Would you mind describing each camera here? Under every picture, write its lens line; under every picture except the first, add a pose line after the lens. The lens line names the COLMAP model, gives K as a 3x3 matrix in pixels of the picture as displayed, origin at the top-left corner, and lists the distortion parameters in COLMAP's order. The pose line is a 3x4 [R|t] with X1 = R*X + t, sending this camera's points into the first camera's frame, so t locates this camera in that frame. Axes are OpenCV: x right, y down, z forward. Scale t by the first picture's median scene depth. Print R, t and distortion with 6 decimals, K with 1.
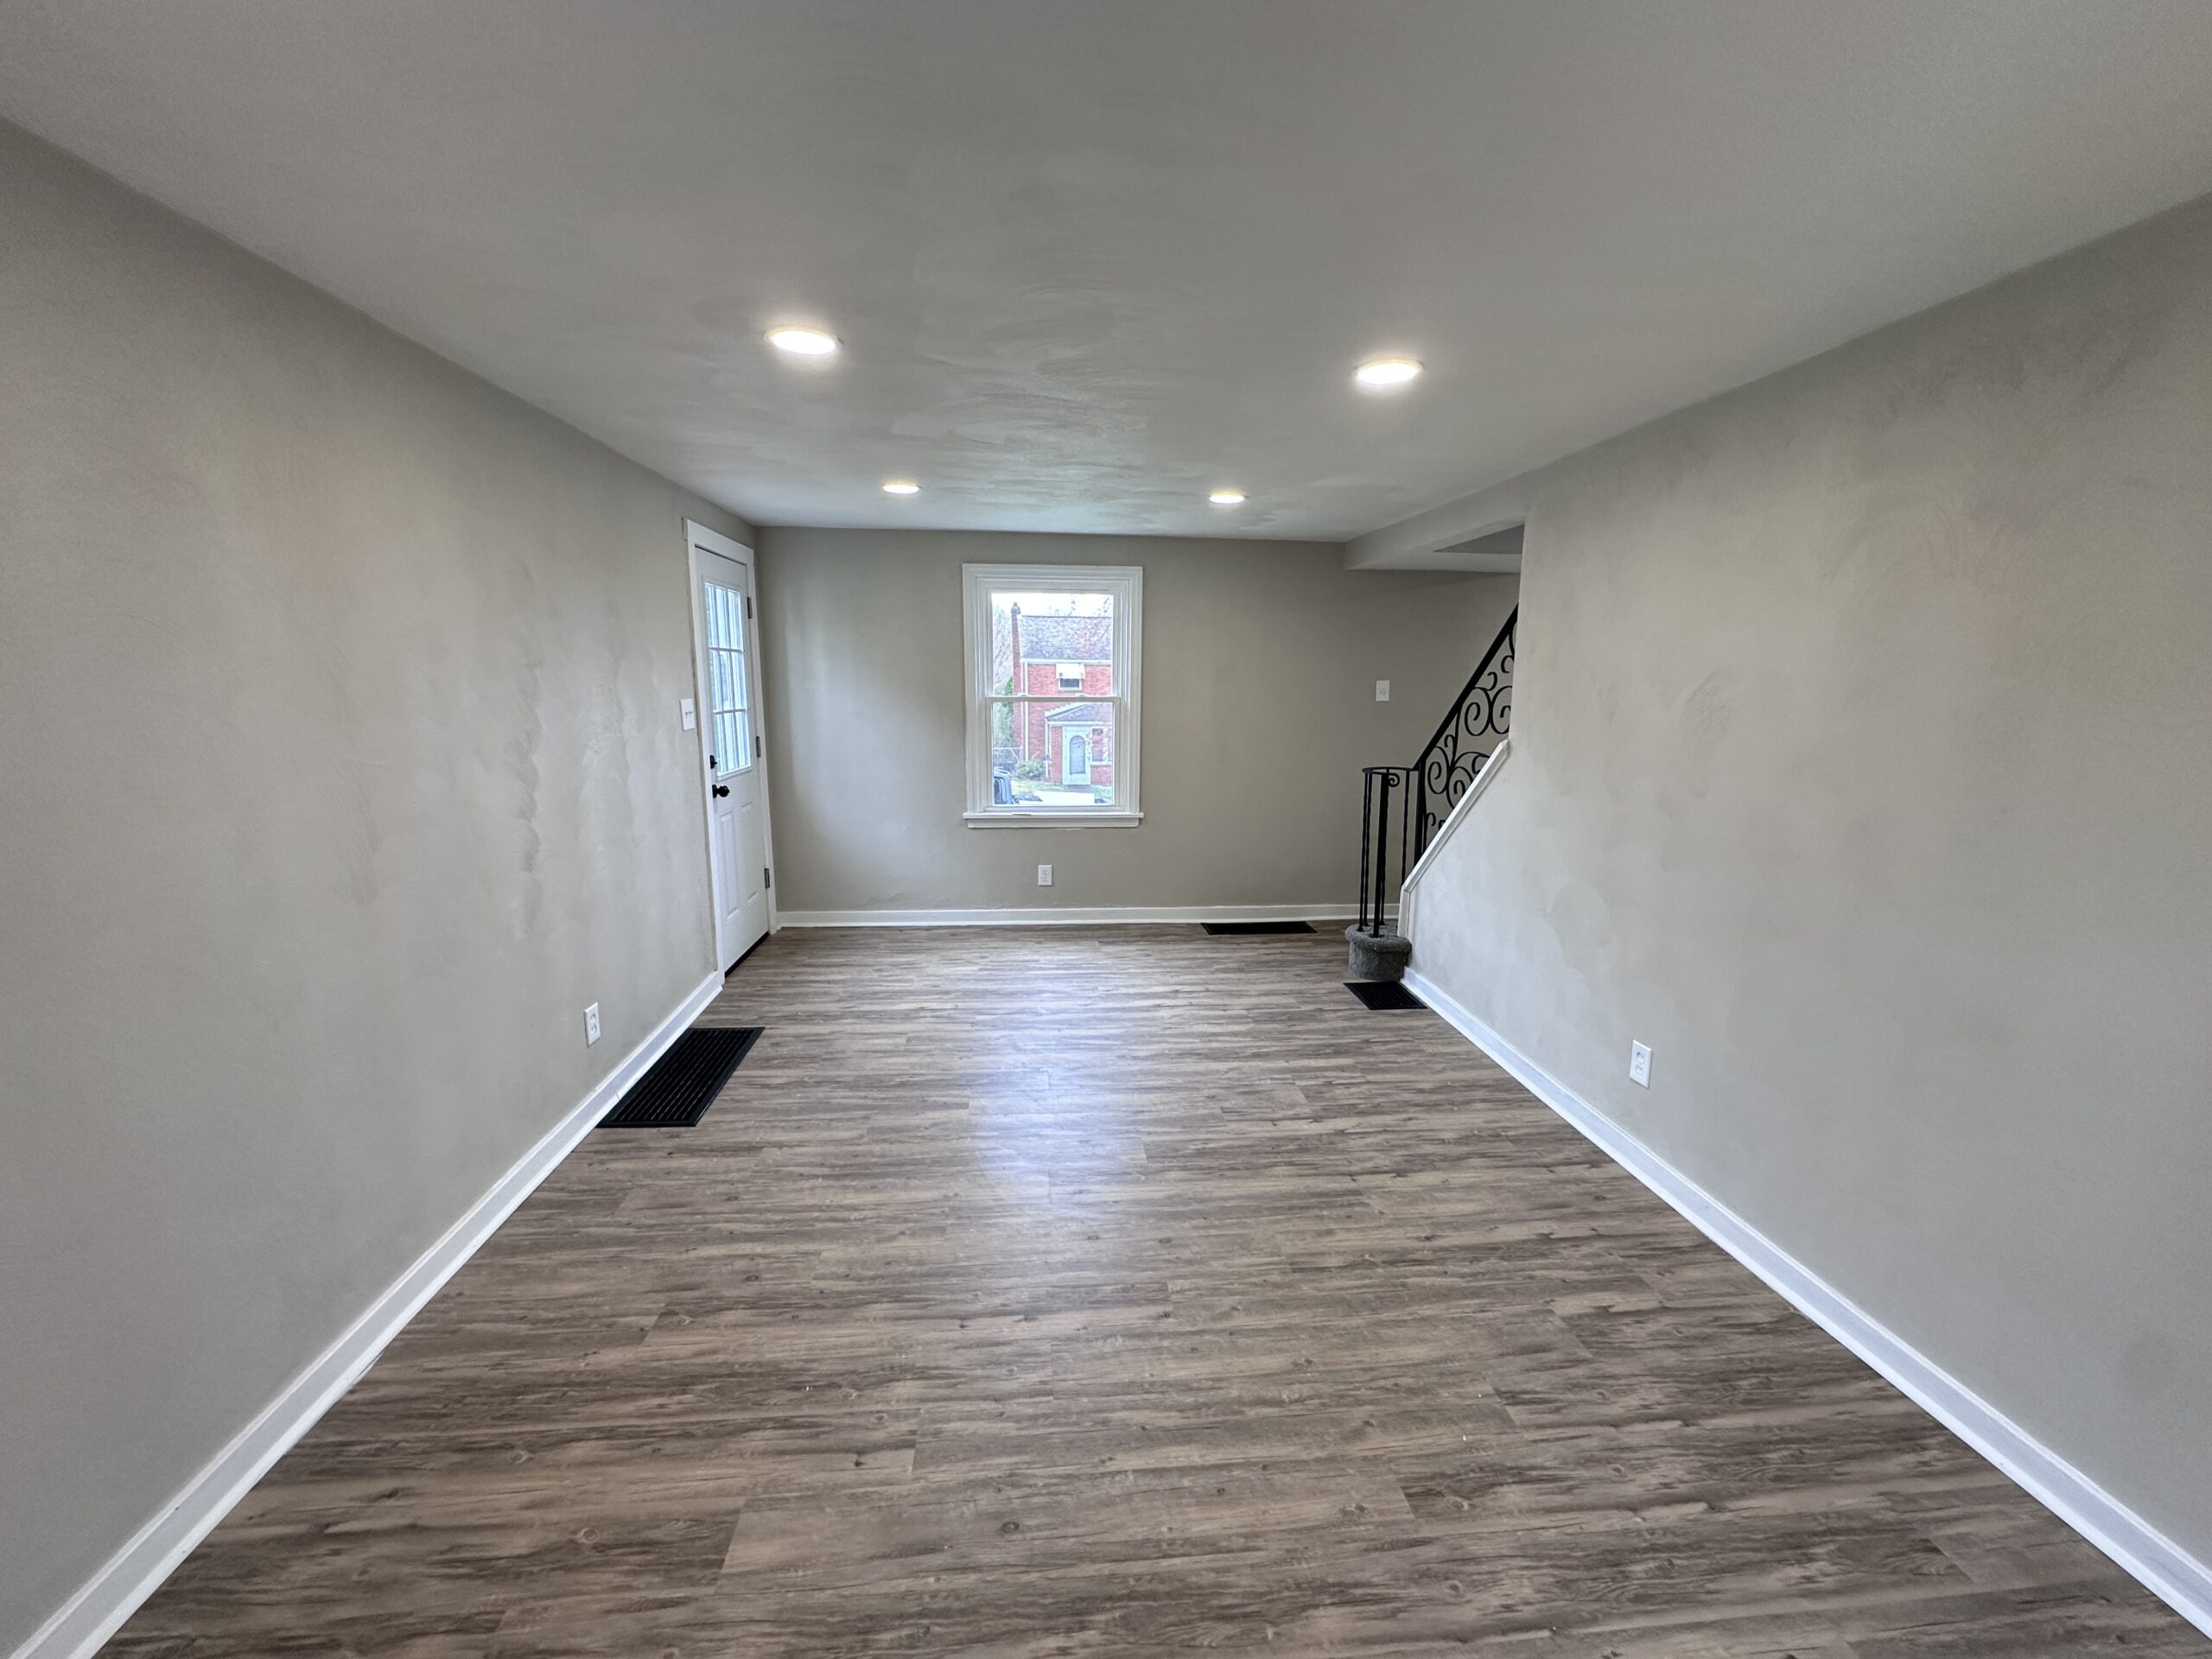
lens RADIAL K [[884.5, 0, 1103.5], [0, 884.5, 822.3], [0, 0, 1]] dist [-0.001651, 0.000518]
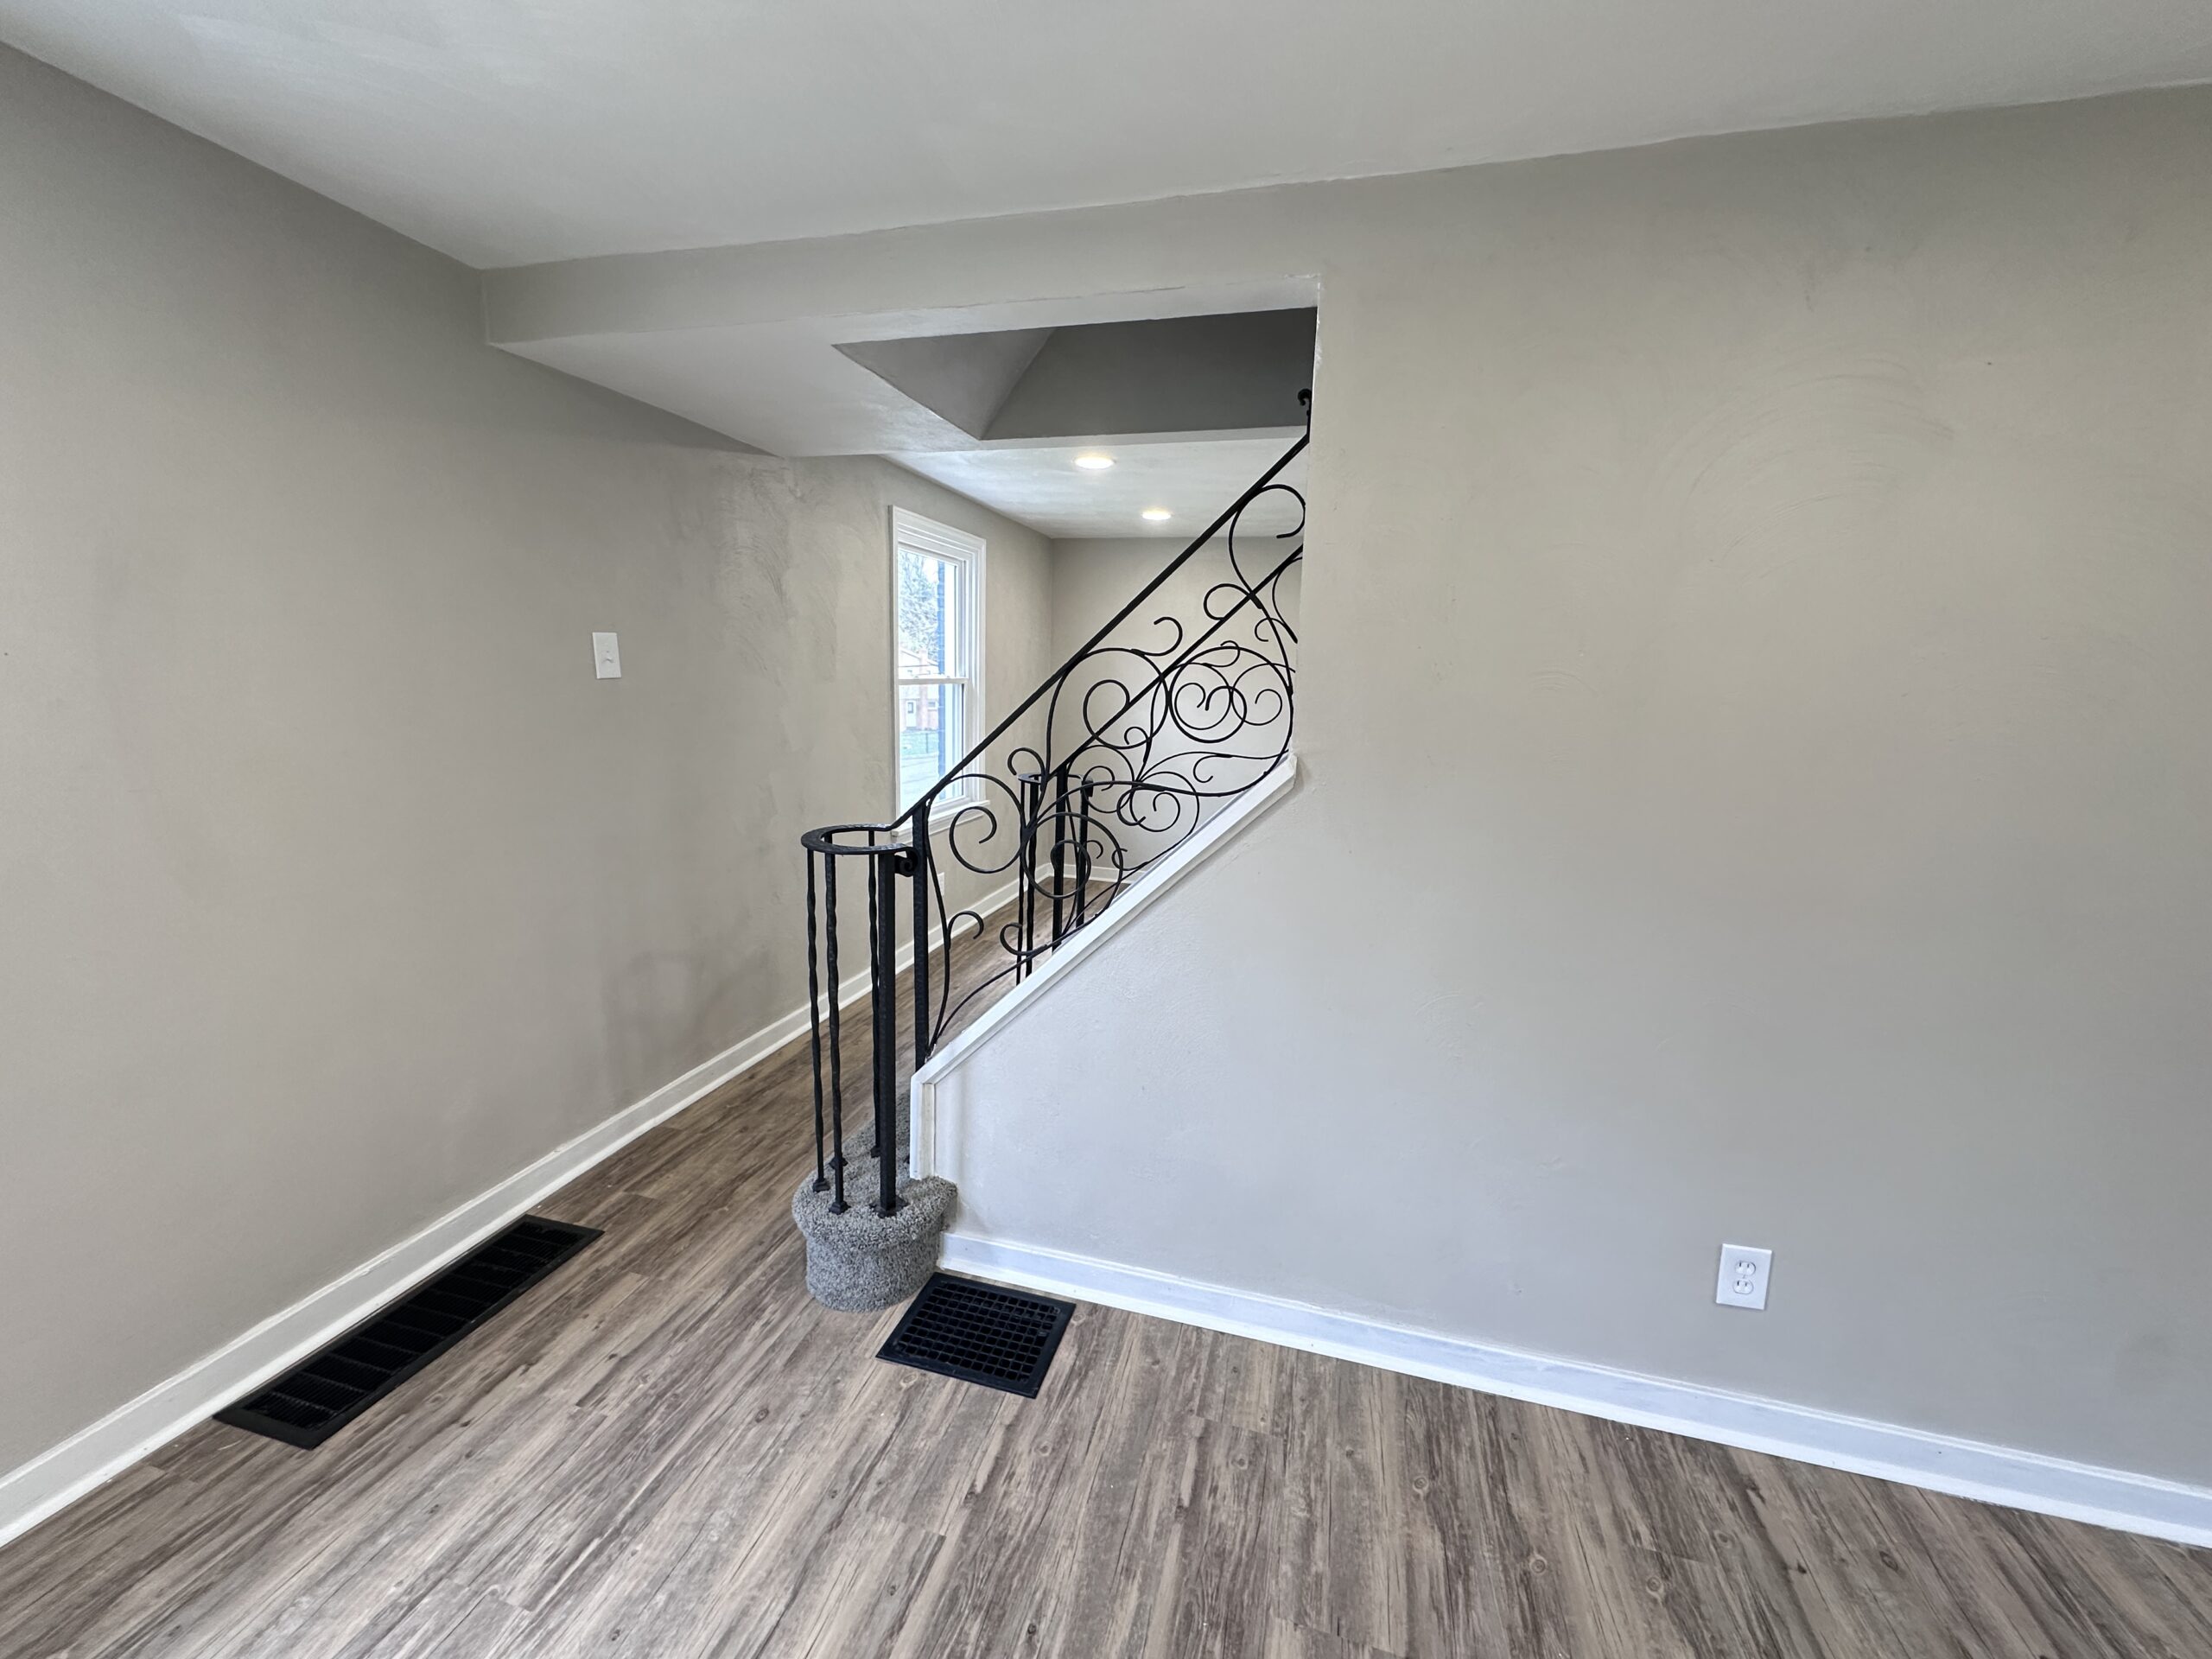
lens RADIAL K [[884.5, 0, 1104.3], [0, 884.5, 824.8], [0, 0, 1]] dist [-0.001651, 0.000518]
pose [[0.353333, -0.160506, 0.921625, -0.039967], [0.131335, 0.983925, 0.121004, -0.117762], [-0.926233, 0.078287, 0.368733, 0.842840]]
